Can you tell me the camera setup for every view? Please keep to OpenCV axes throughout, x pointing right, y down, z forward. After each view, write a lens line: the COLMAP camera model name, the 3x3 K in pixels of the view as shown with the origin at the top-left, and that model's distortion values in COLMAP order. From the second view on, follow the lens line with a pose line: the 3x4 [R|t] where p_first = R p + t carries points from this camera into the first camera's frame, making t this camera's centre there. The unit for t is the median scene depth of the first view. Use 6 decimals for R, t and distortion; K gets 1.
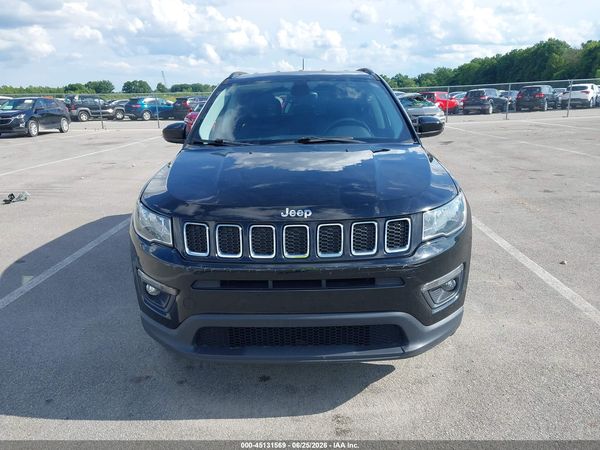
lens RADIAL K [[480.7, 0, 299.0], [0, 480.7, 223.1], [0, 0, 1]] dist [0.009385, -0.006891]
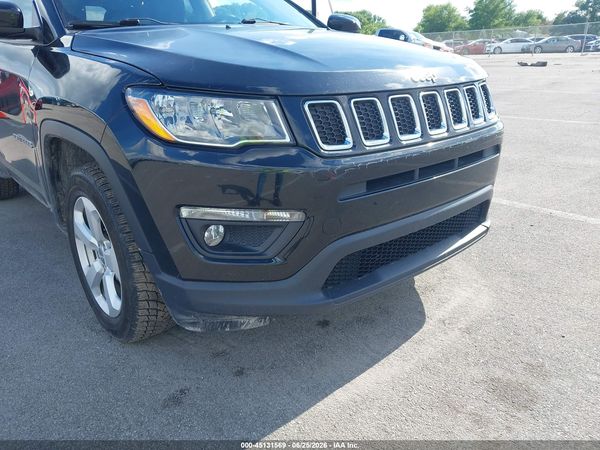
lens RADIAL K [[480.7, 0, 300.1], [0, 480.7, 235.7], [0, 0, 1]] dist [0.009385, -0.006891]
pose [[0.729679, -0.232012, 0.643225, -0.640728], [0.178599, 0.972690, 0.148246, 0.072422], [-0.660054, 0.006708, 0.751189, 0.505567]]
